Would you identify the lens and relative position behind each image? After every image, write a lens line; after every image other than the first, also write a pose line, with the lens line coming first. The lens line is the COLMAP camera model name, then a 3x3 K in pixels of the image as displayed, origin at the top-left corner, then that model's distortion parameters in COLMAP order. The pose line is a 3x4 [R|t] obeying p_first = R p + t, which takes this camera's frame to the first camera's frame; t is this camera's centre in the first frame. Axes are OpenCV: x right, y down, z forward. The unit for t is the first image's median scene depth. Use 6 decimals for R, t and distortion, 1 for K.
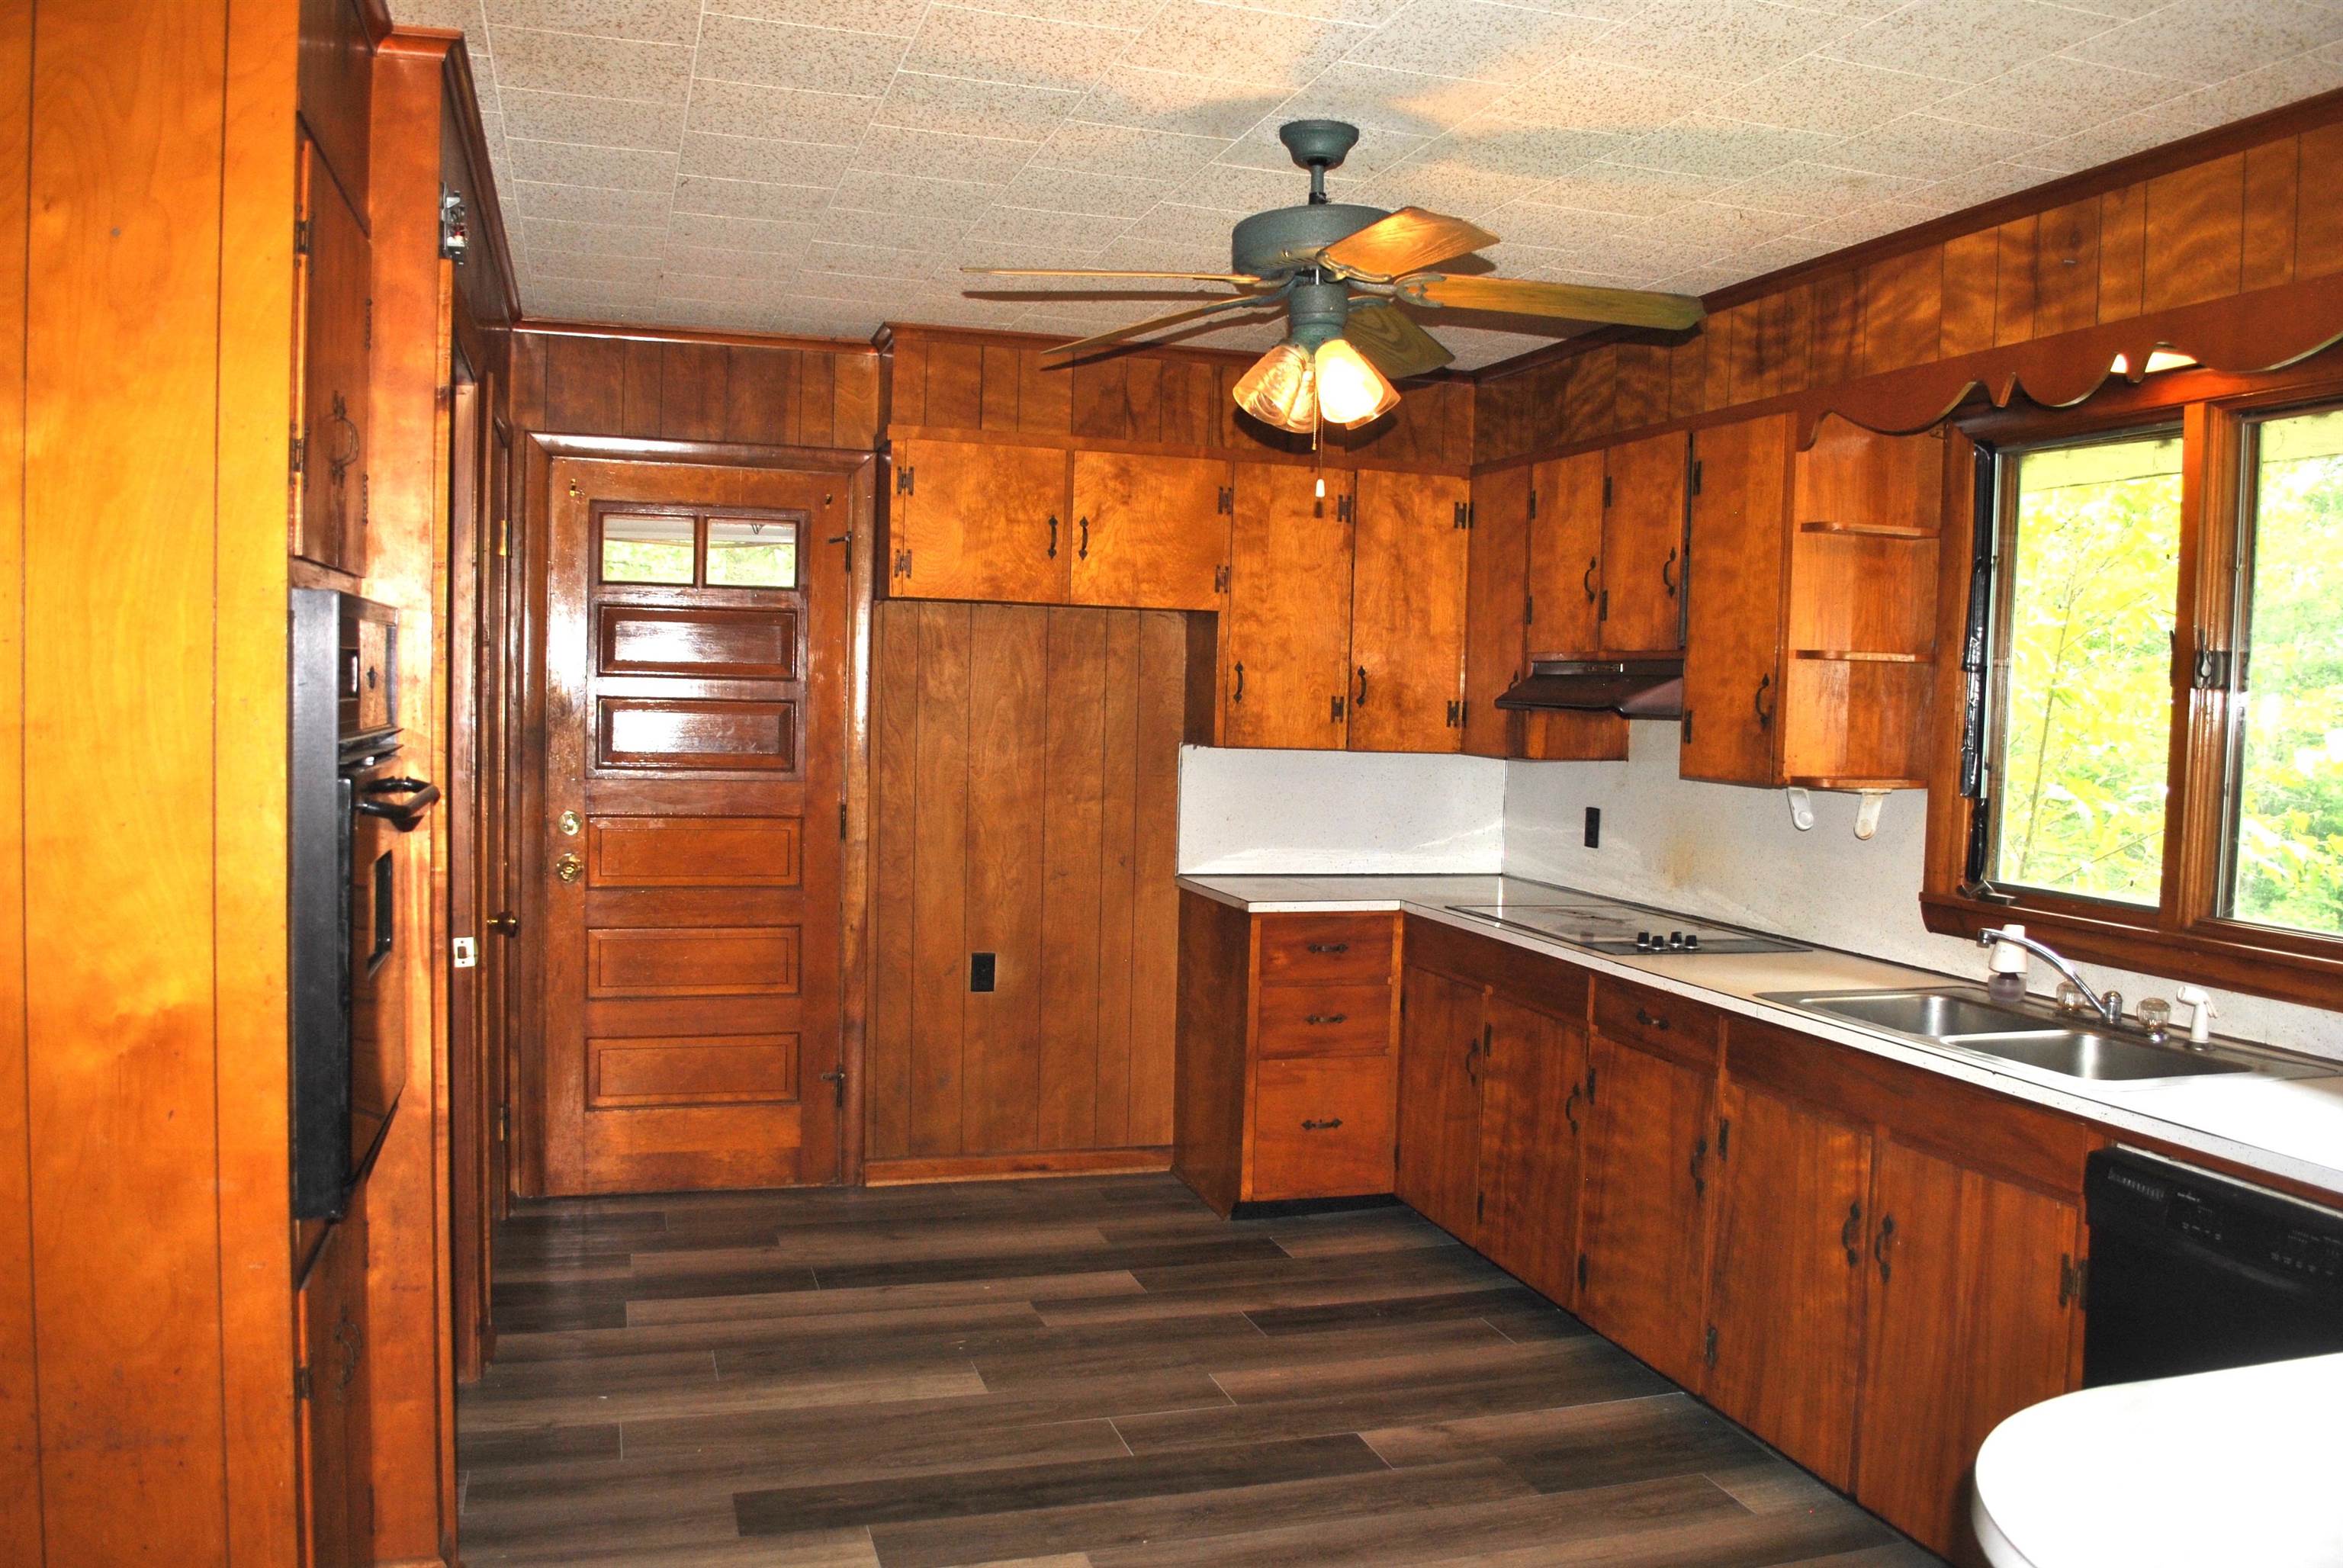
lens RADIAL K [[1854.2, 0, 1169.9], [0, 1854.2, 784.8], [0, 0, 1]] dist [-0.069944, 0.005619]
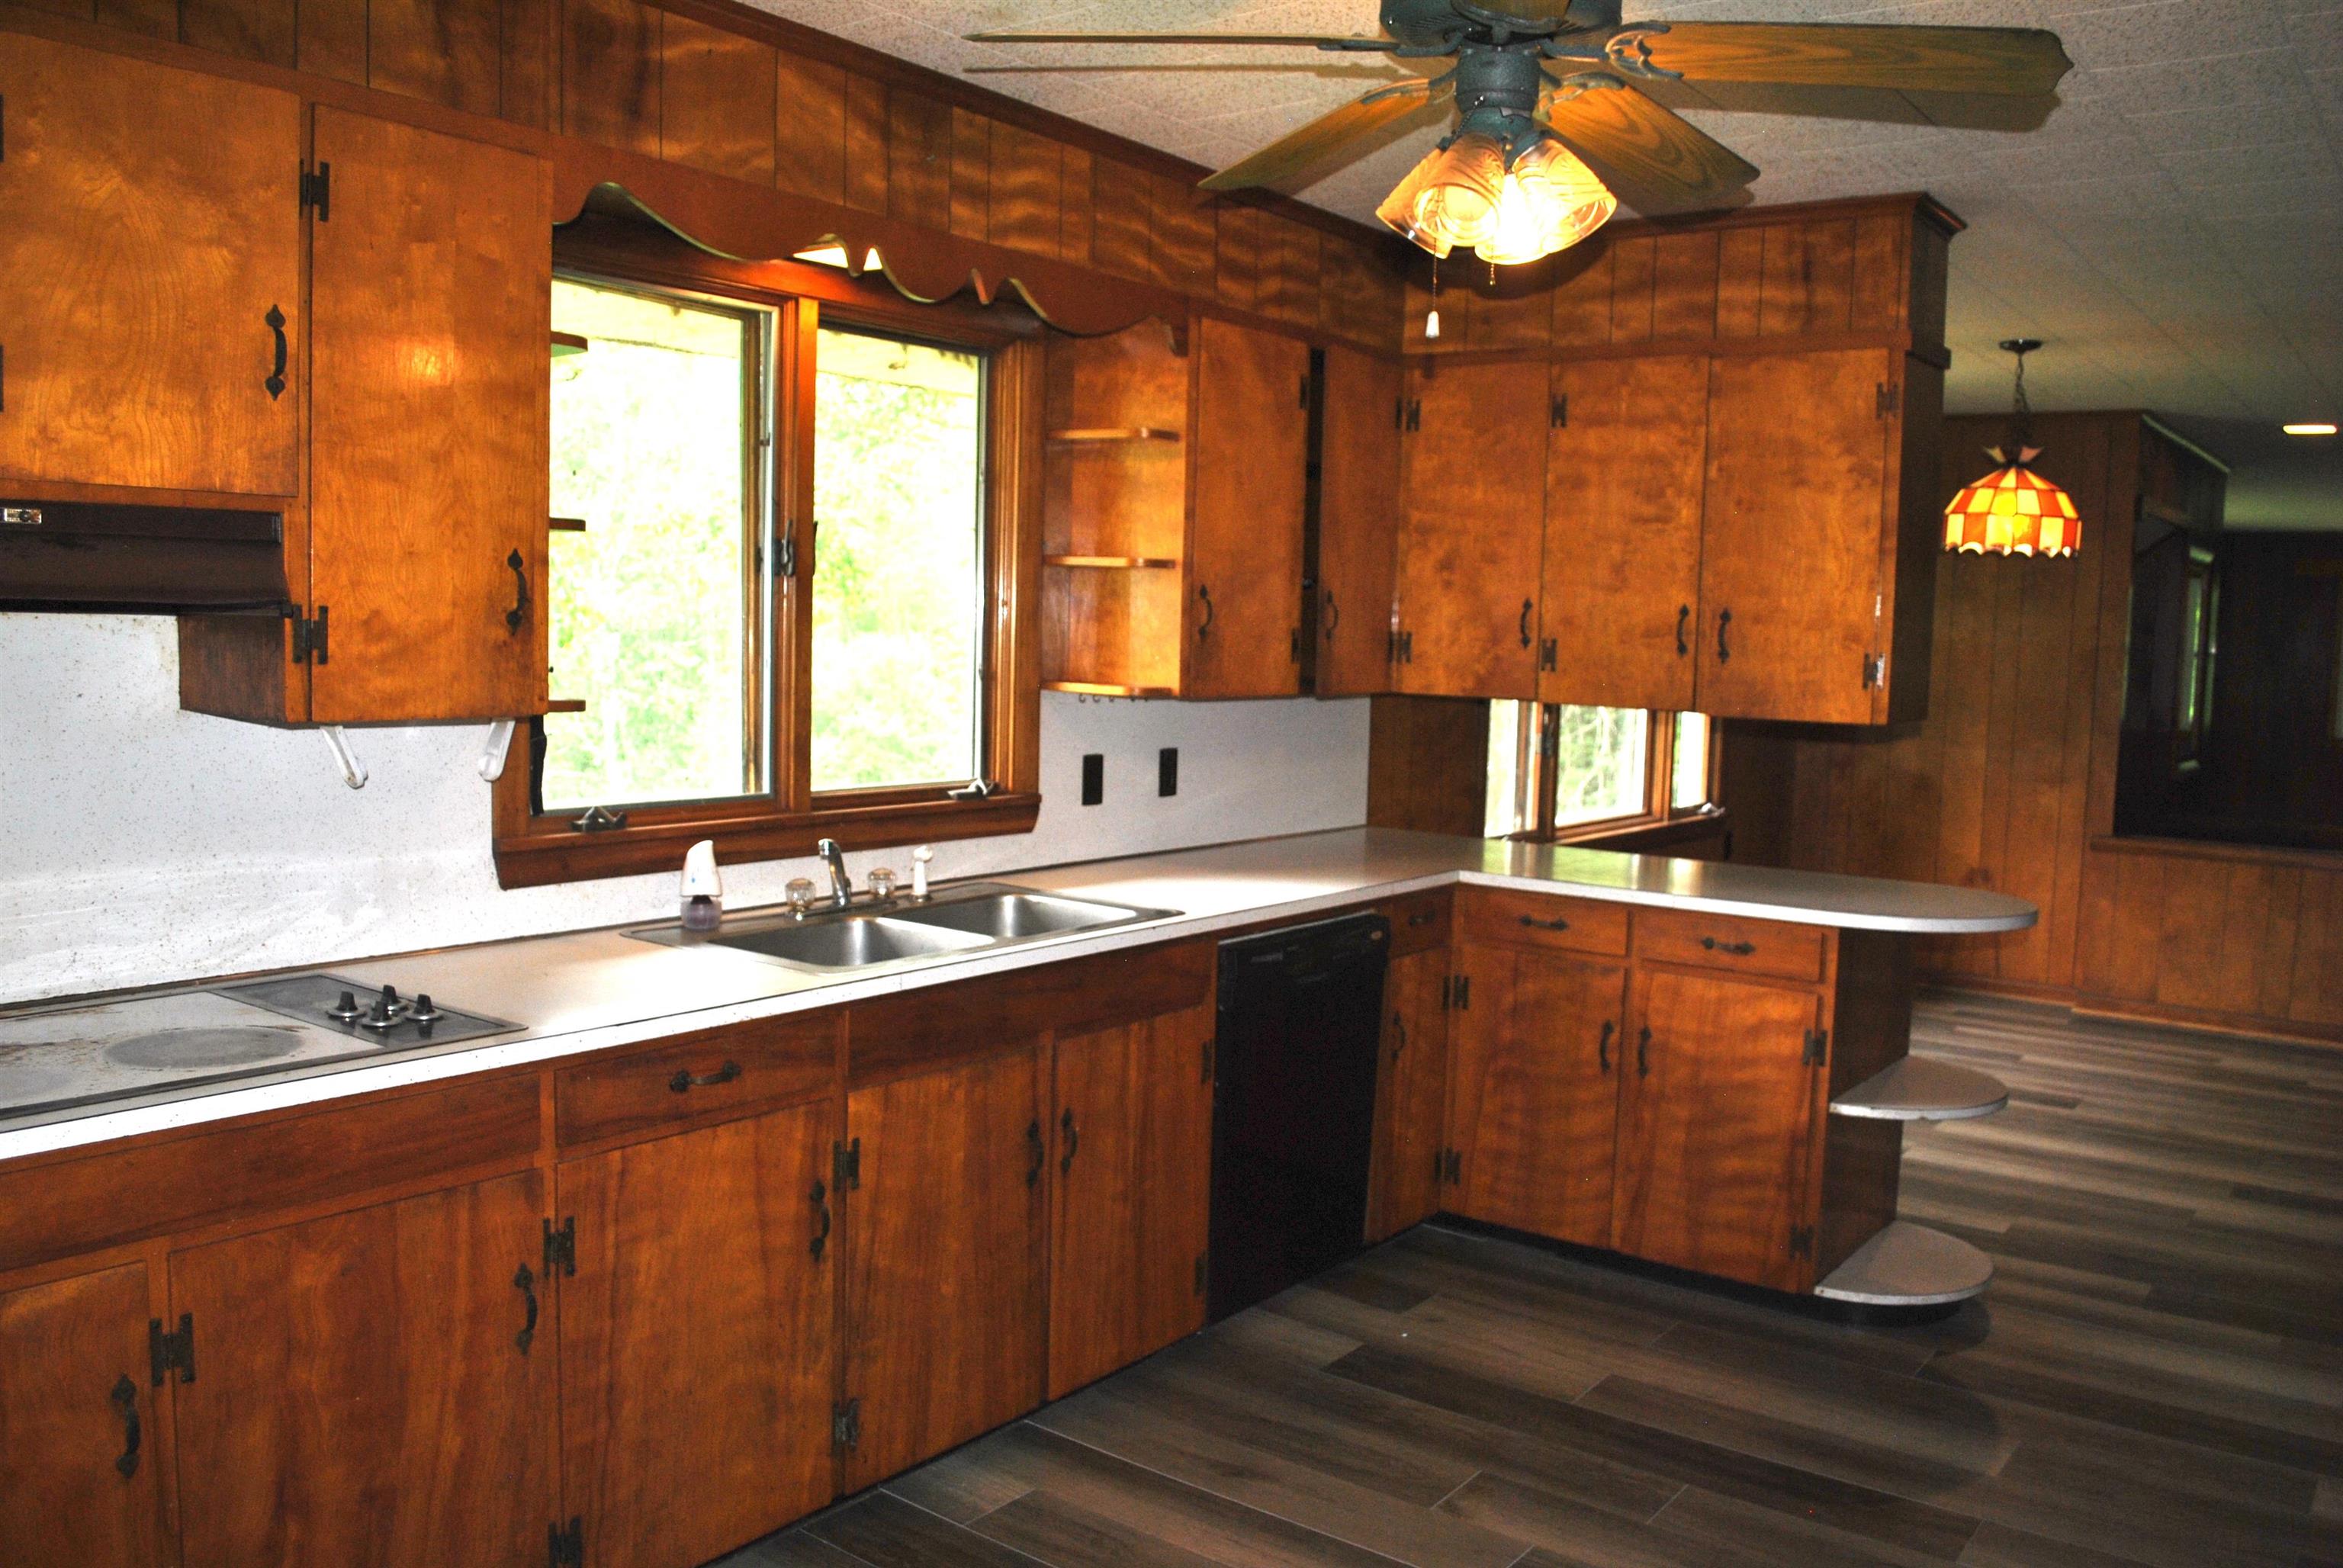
lens RADIAL K [[1854.2, 0, 1163.0], [0, 1854.2, 790.4], [0, 0, 1]] dist [-0.069944, 0.005619]
pose [[-0.577359, -0.118985, 0.807774, -0.420412], [-0.000925, 0.989419, 0.145080, -0.084881], [-0.816490, 0.083016, -0.571360, 1.424511]]
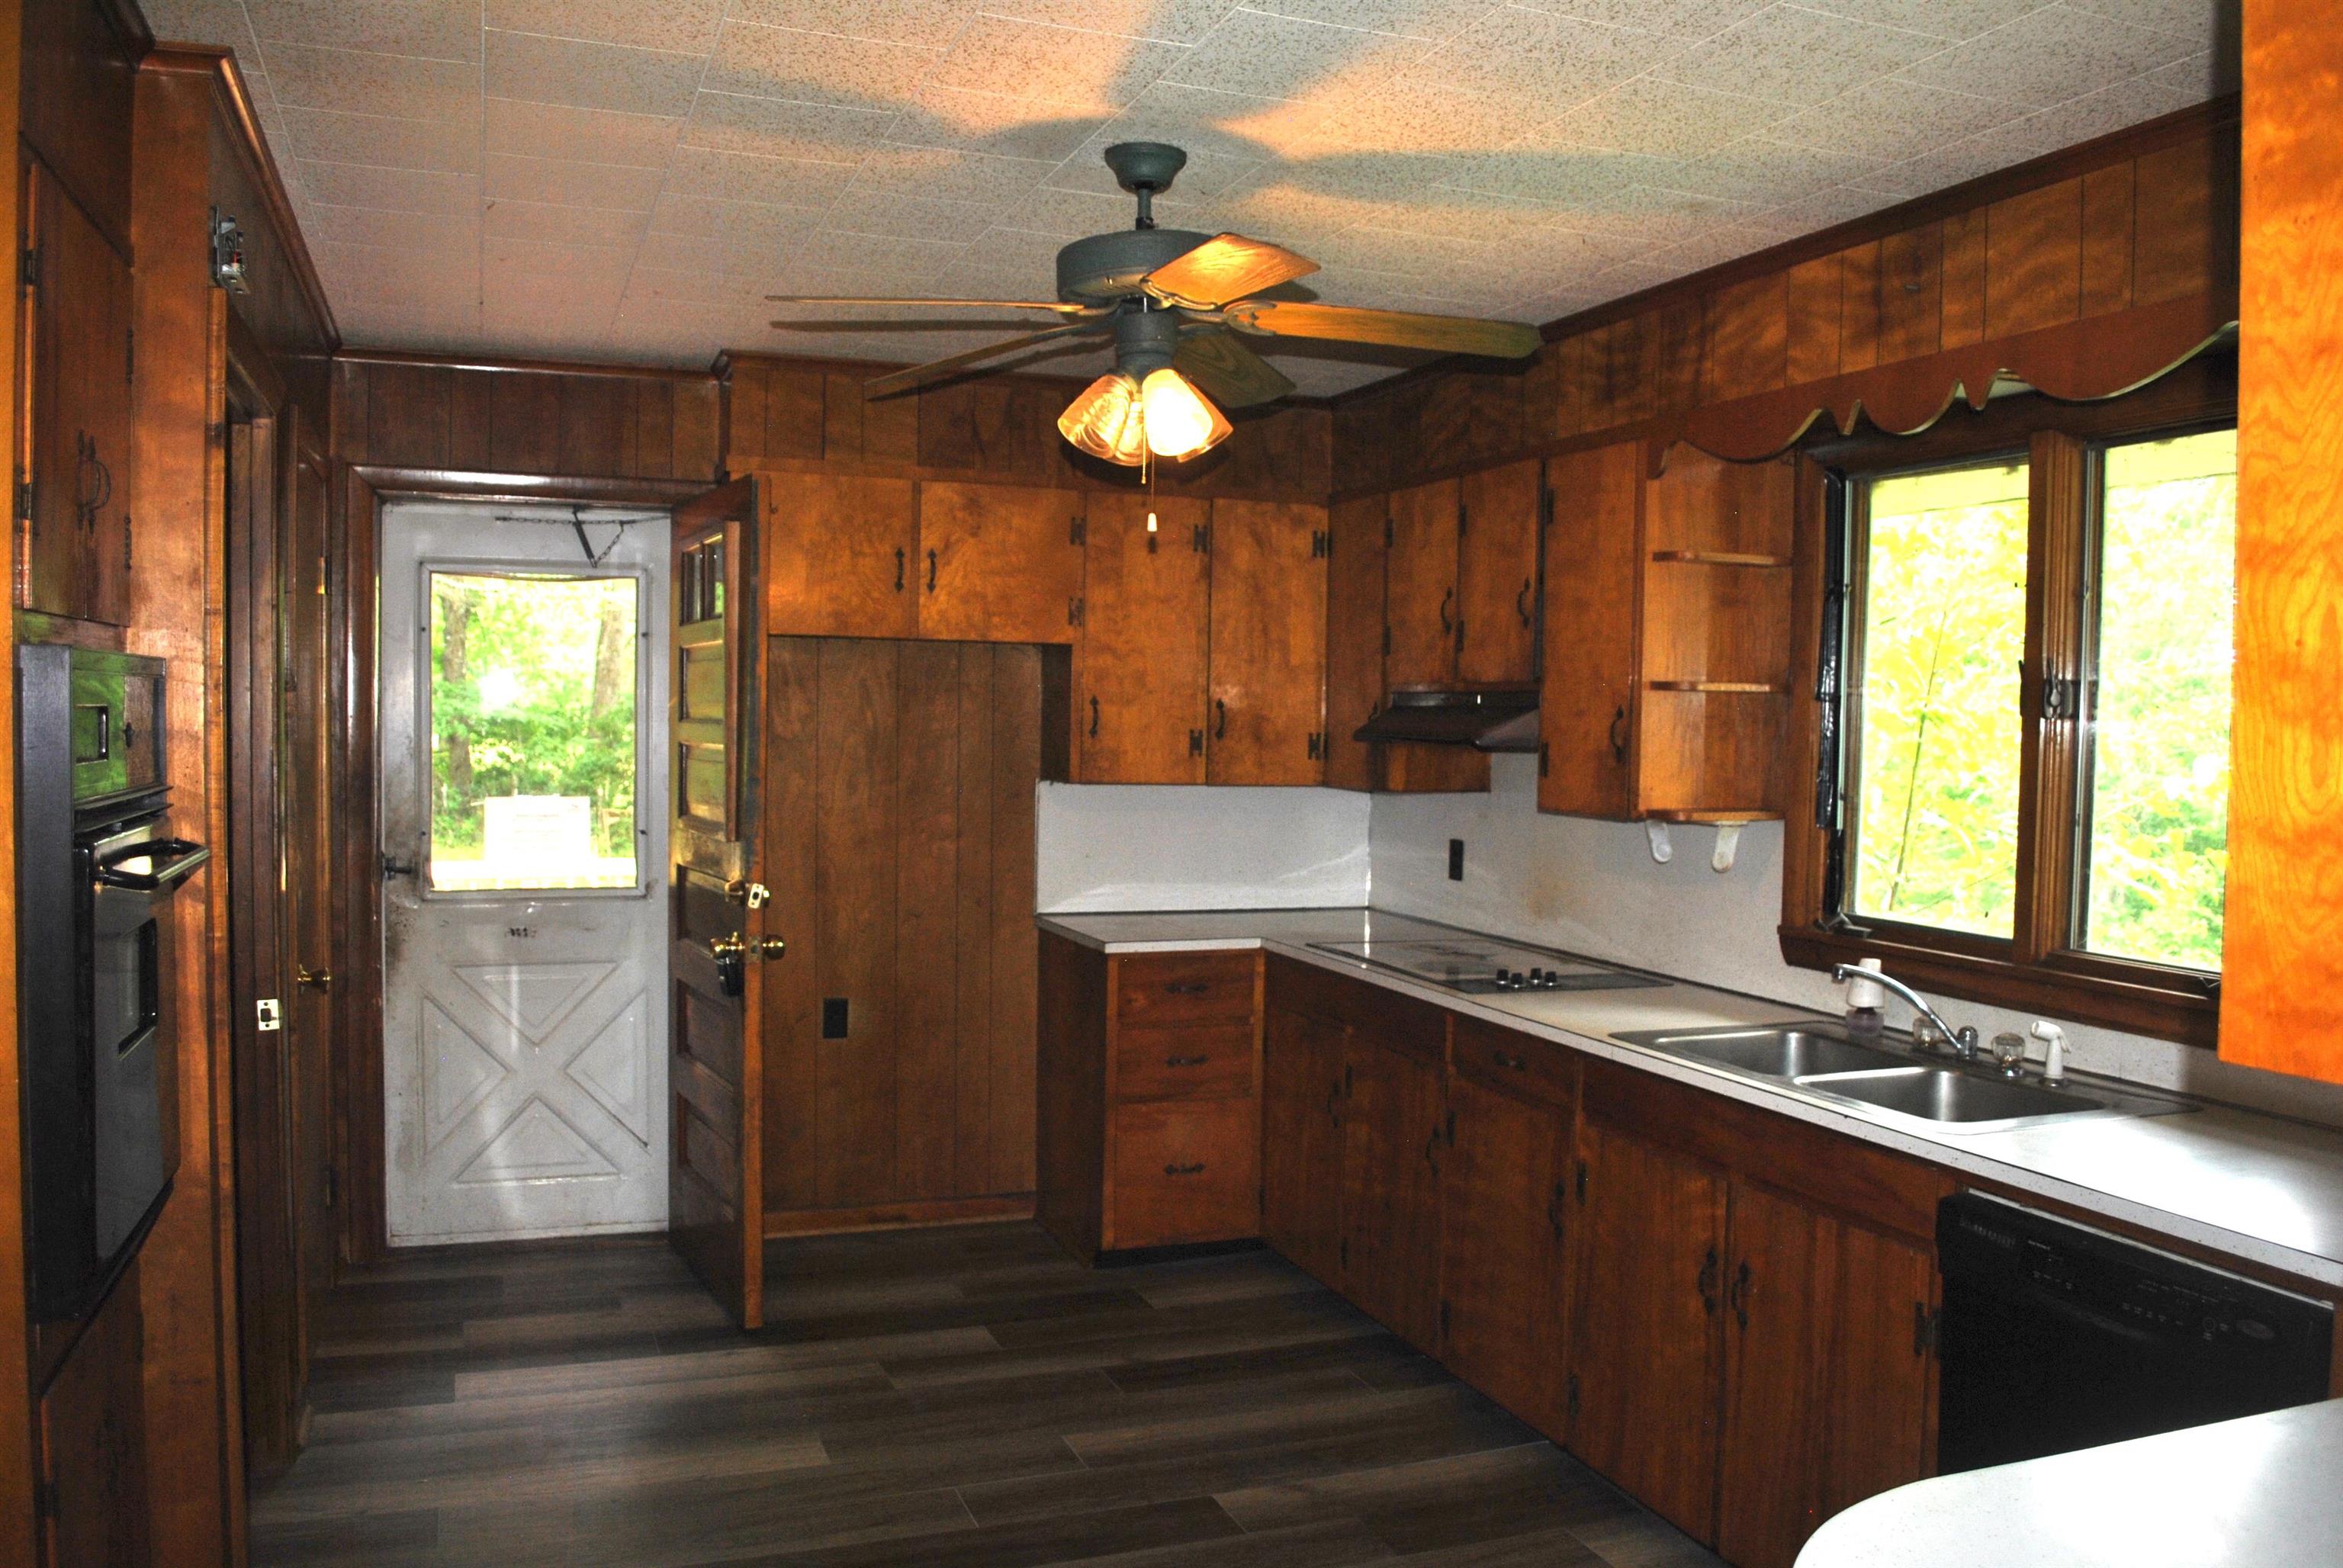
lens RADIAL K [[1854.2, 0, 1174.8], [0, 1854.2, 785.4], [0, 0, 1]] dist [-0.069944, 0.005619]
pose [[0.998253, -0.012839, 0.057670, 0.033407], [0.013488, 0.999850, -0.010883, -0.011713], [-0.057521, 0.011642, 0.998276, 0.033509]]
